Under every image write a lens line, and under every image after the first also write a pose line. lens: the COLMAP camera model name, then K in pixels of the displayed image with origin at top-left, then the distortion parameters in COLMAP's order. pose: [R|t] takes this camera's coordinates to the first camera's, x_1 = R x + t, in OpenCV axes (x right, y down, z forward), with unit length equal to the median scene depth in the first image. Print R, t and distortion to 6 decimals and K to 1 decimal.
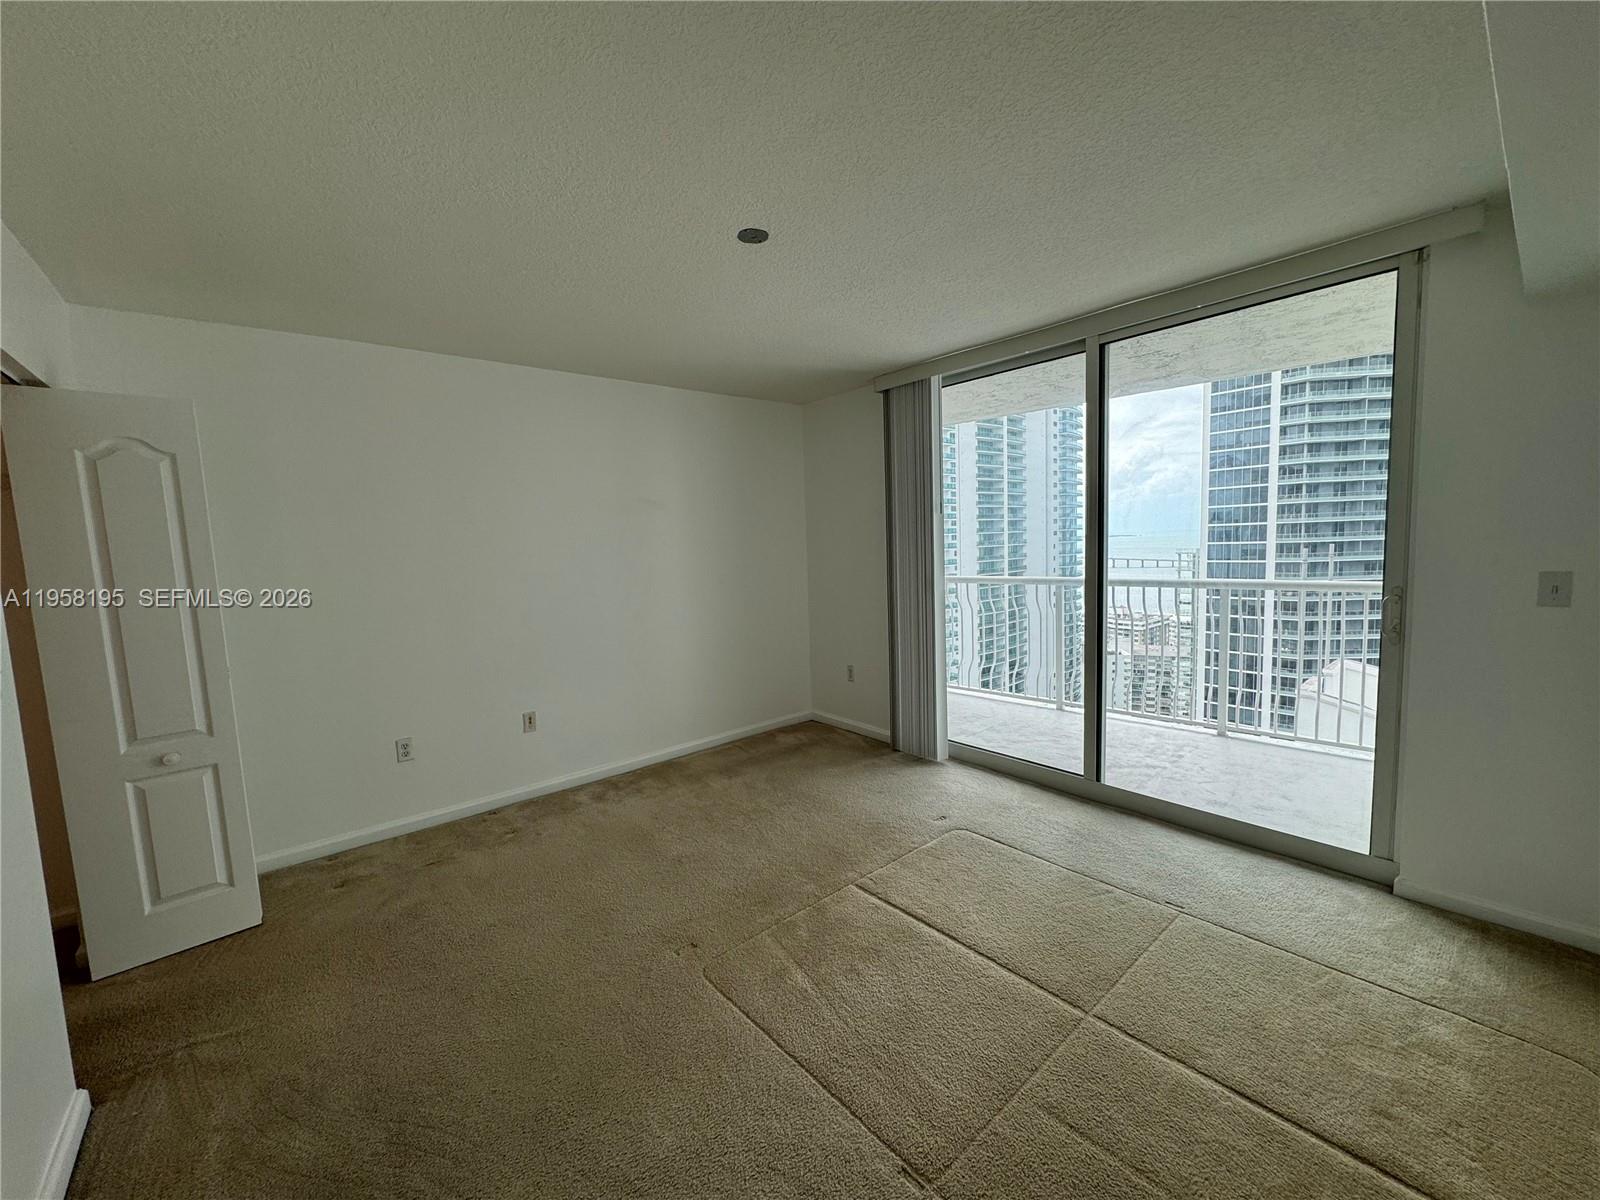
lens RADIAL K [[638.1, 0, 789.7], [0, 638.1, 600.8], [0, 0, 1]] dist [-0.009535, -0.000273]
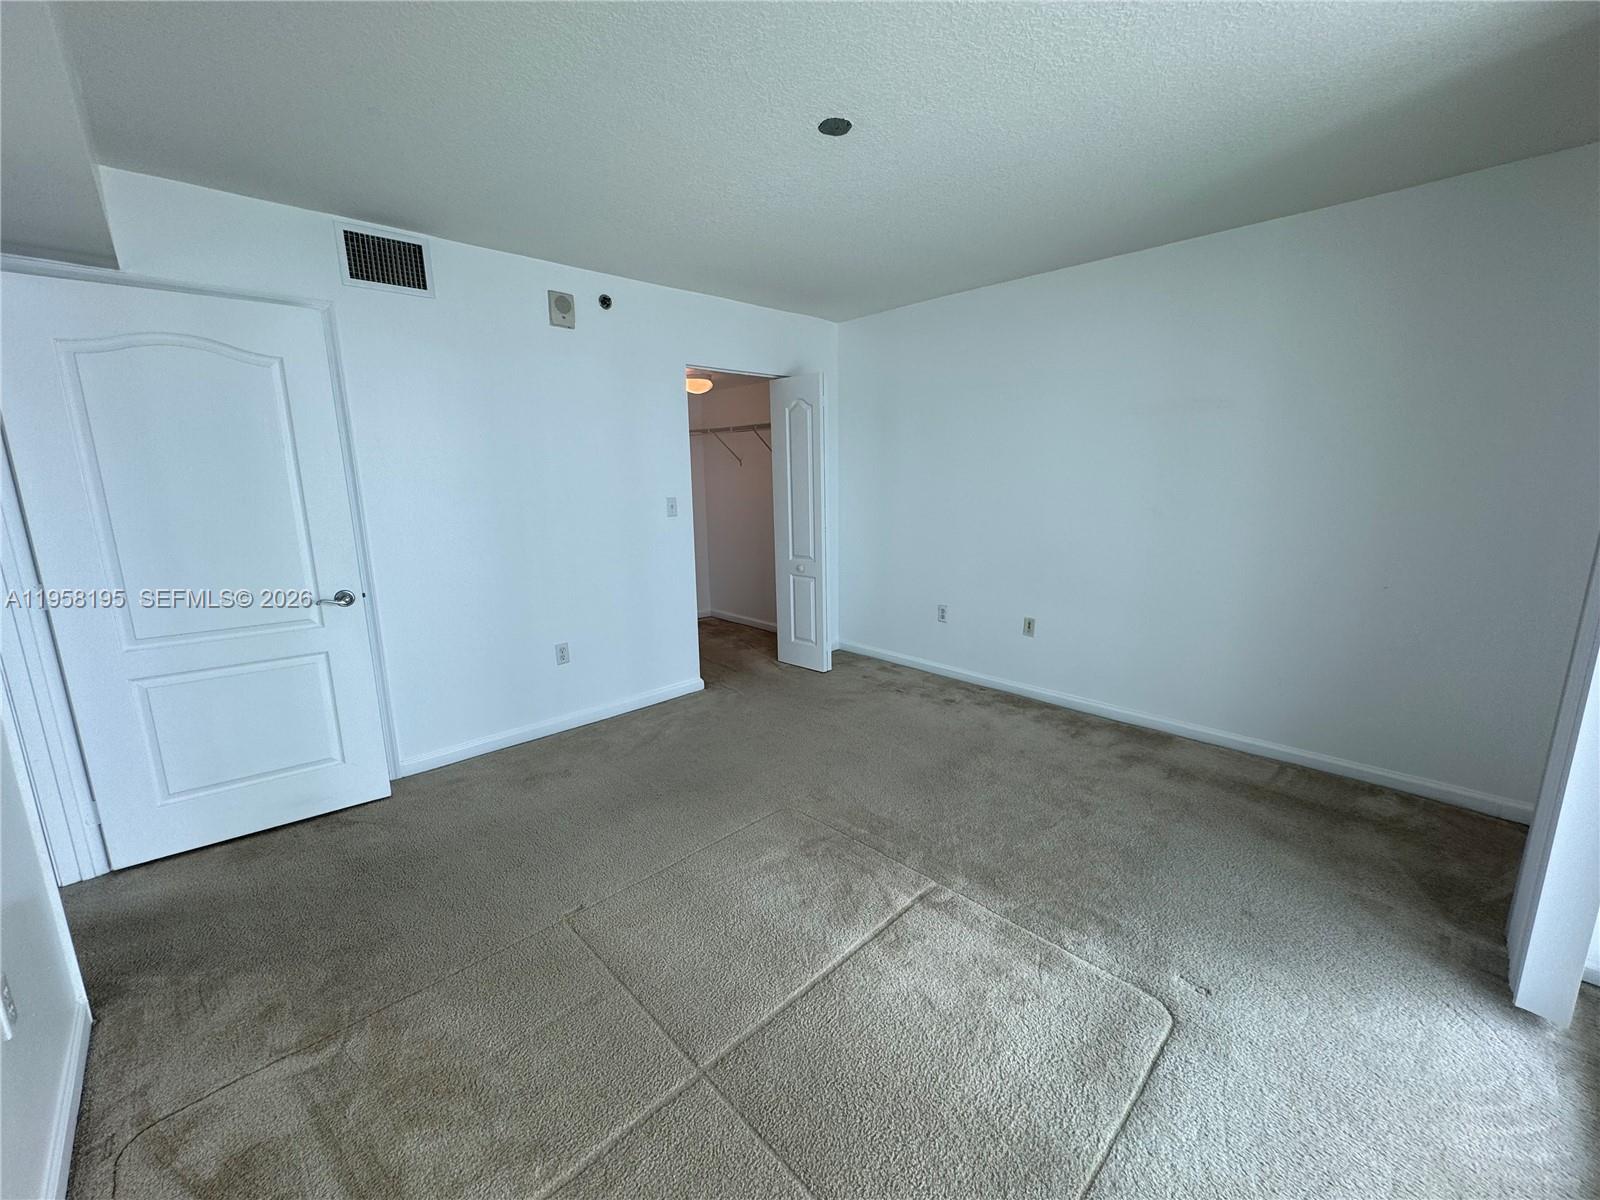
lens RADIAL K [[638.1, 0, 800.0], [0, 638.1, 599.0], [0, 0, 1]] dist [-0.009535, -0.000273]
pose [[0.078203, 0.236929, -0.968374, 0.549923], [-0.084027, 0.969459, 0.230408, -0.063650], [0.993390, 0.063351, 0.095723, 0.491910]]
